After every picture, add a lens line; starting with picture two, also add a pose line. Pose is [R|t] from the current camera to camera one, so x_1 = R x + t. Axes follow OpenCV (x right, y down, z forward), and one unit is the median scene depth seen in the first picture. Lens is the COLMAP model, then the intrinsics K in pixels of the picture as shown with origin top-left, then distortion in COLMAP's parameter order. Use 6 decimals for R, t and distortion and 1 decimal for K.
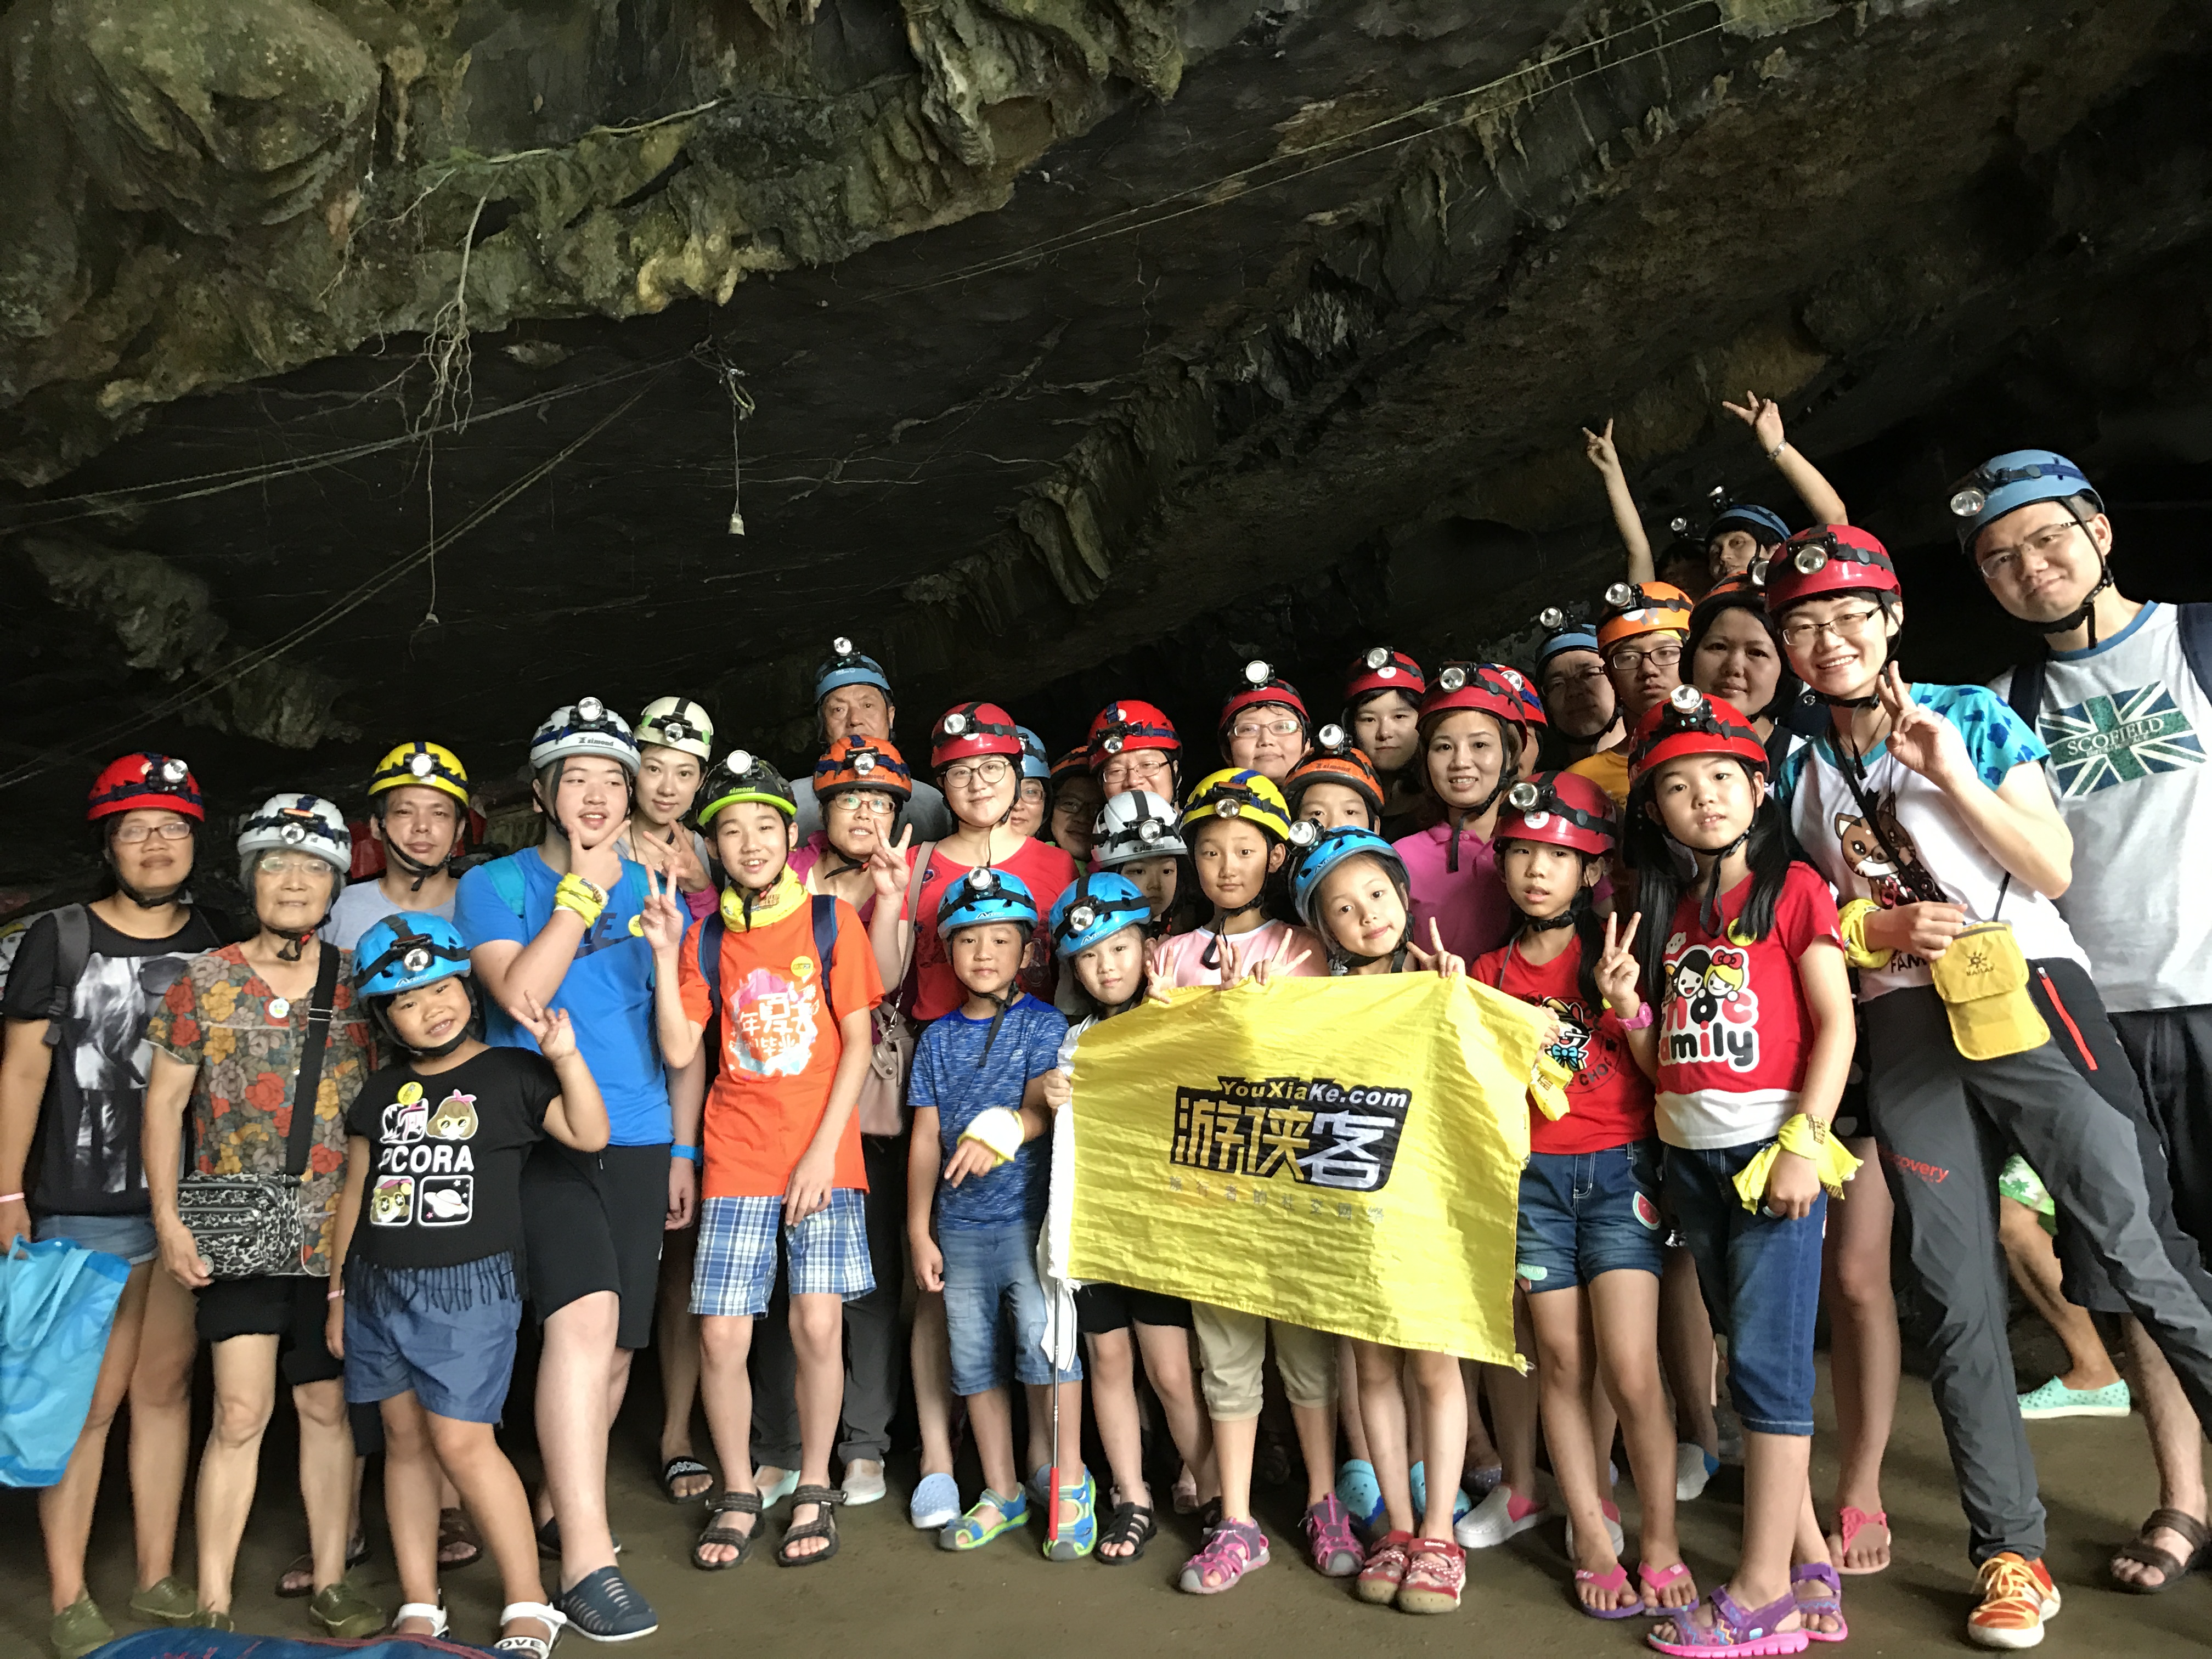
lens RADIAL K [[1799.5, 0, 1095.6], [0, 1799.5, 821.4], [0, 0, 1]] dist [0.065370, -0.013490]
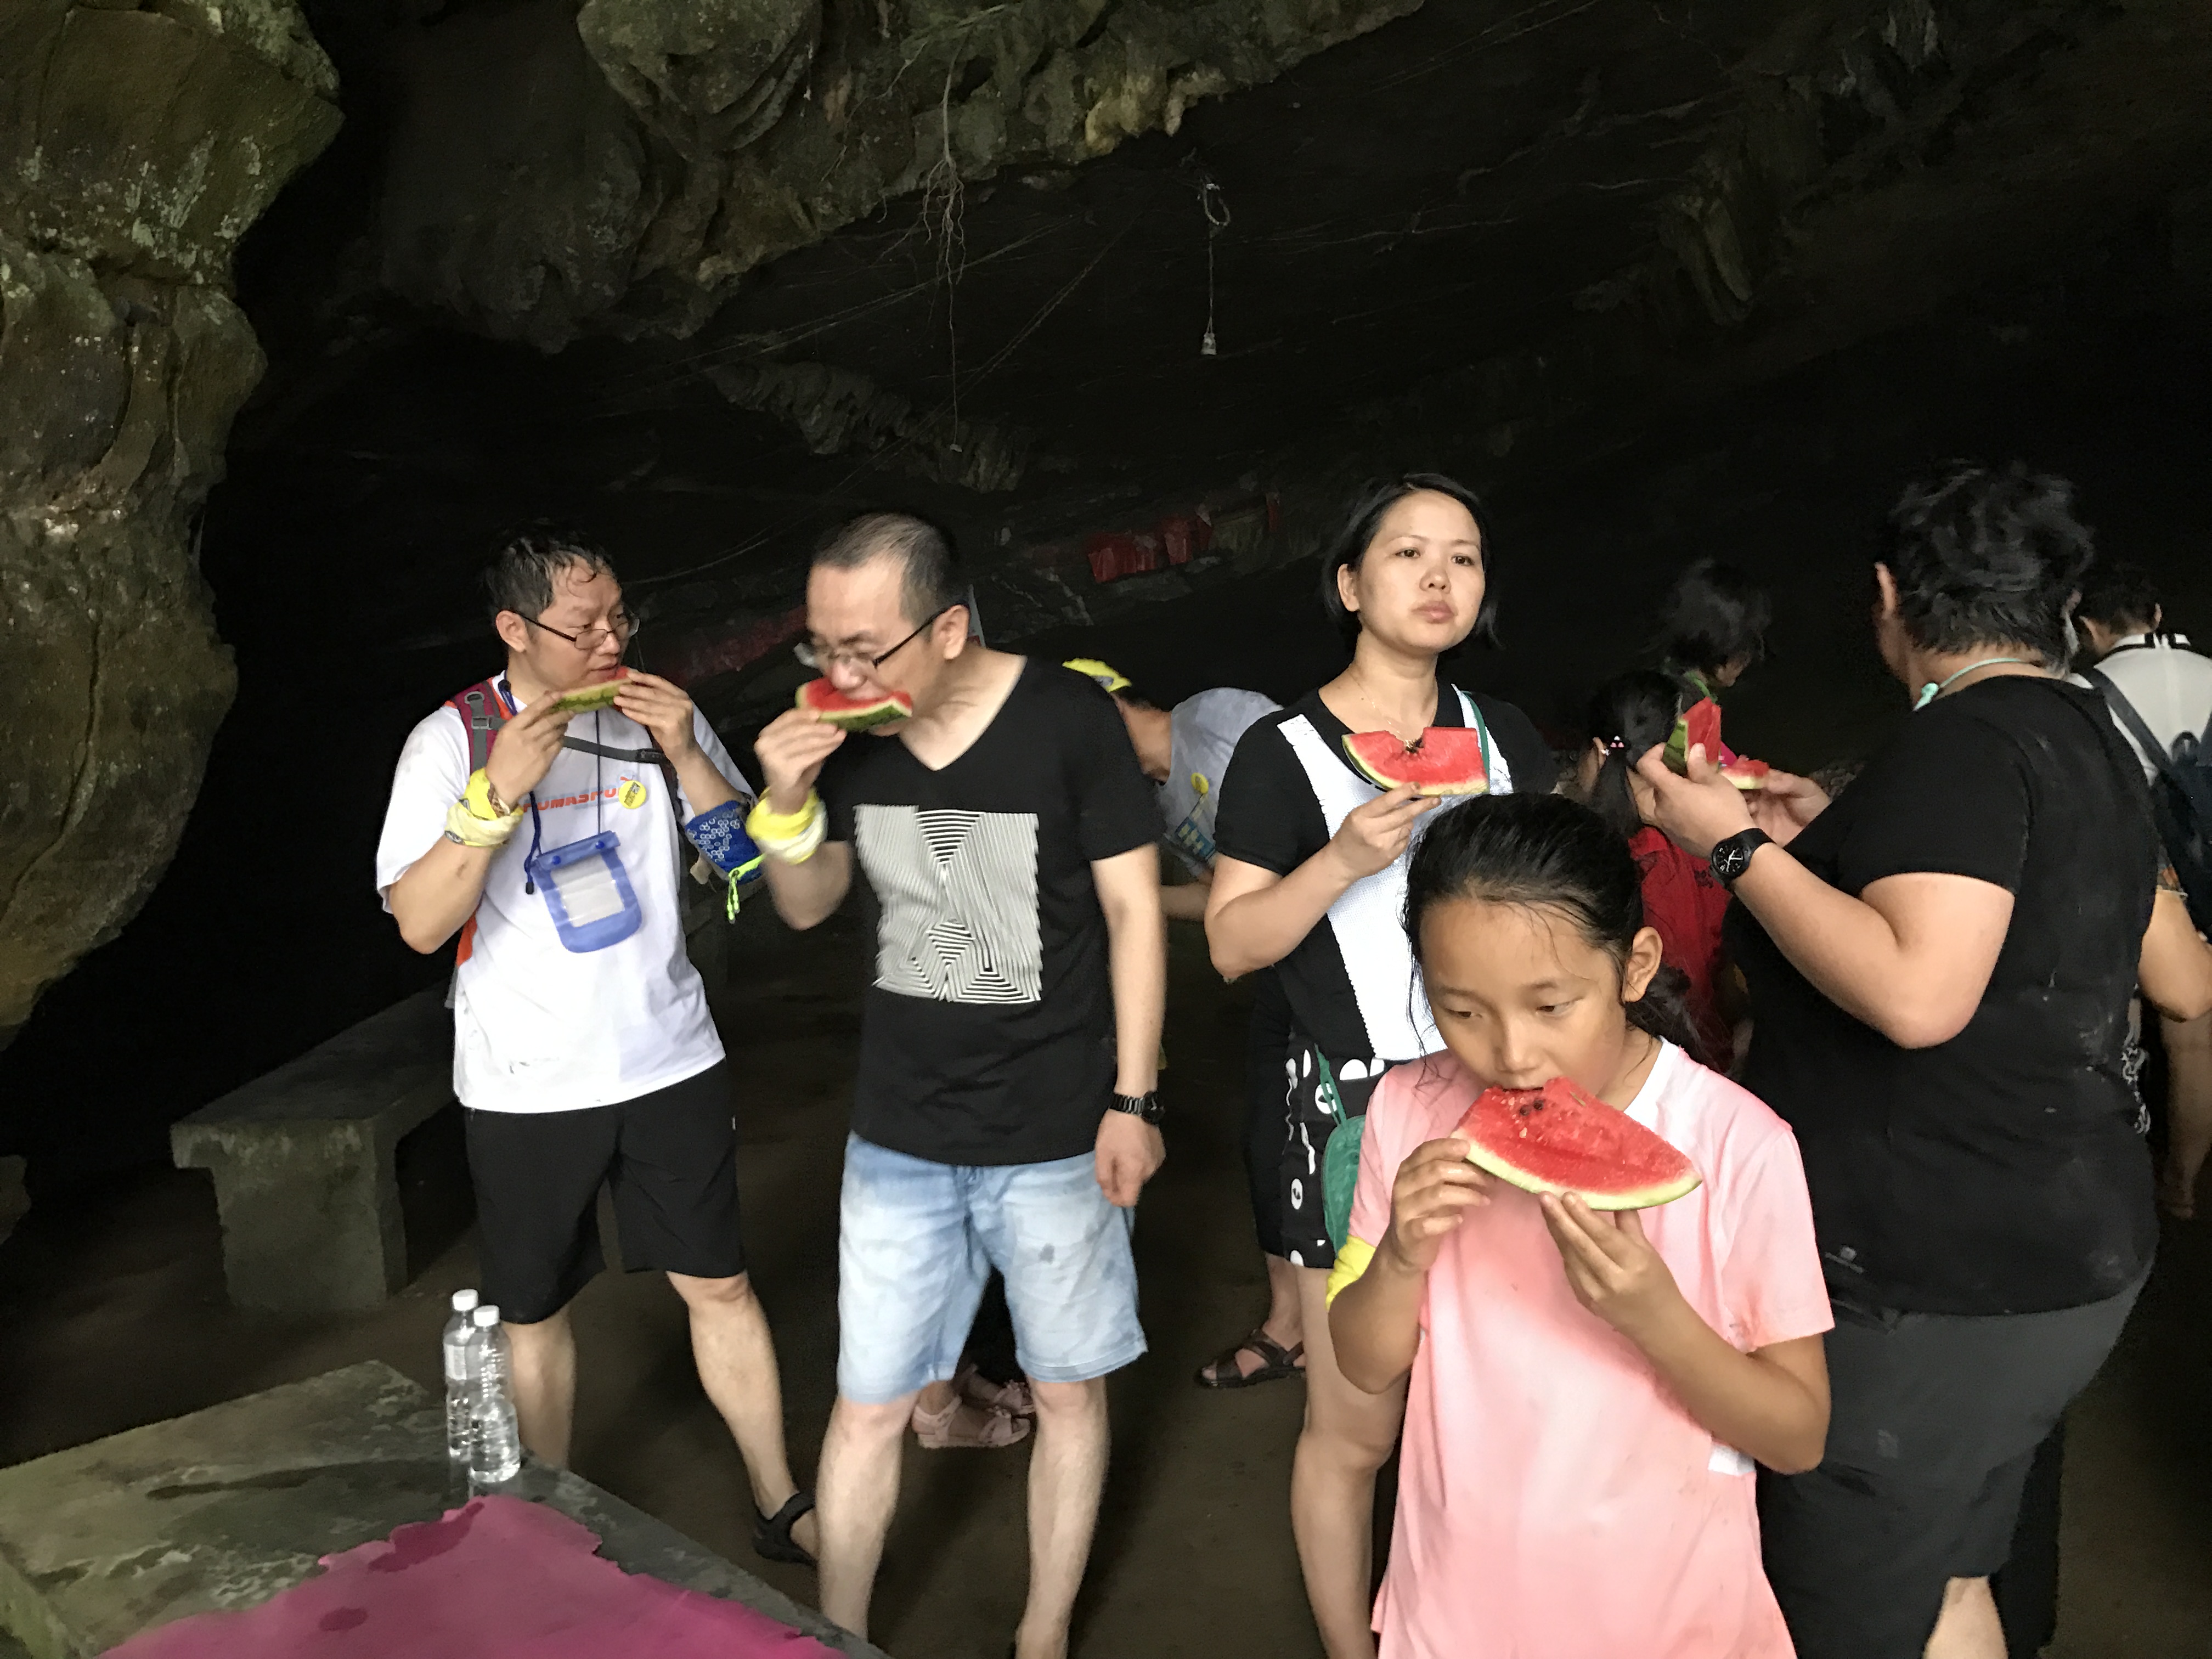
lens RADIAL K [[1799.5, 0, 1099.0], [0, 1799.5, 849.9], [0, 0, 1]] dist [0.065370, -0.013490]
pose [[0.885696, 0.093640, -0.454725, 0.268684], [0.009495, 0.975590, 0.219393, -0.118661], [0.464169, -0.198633, 0.863187, 0.013632]]
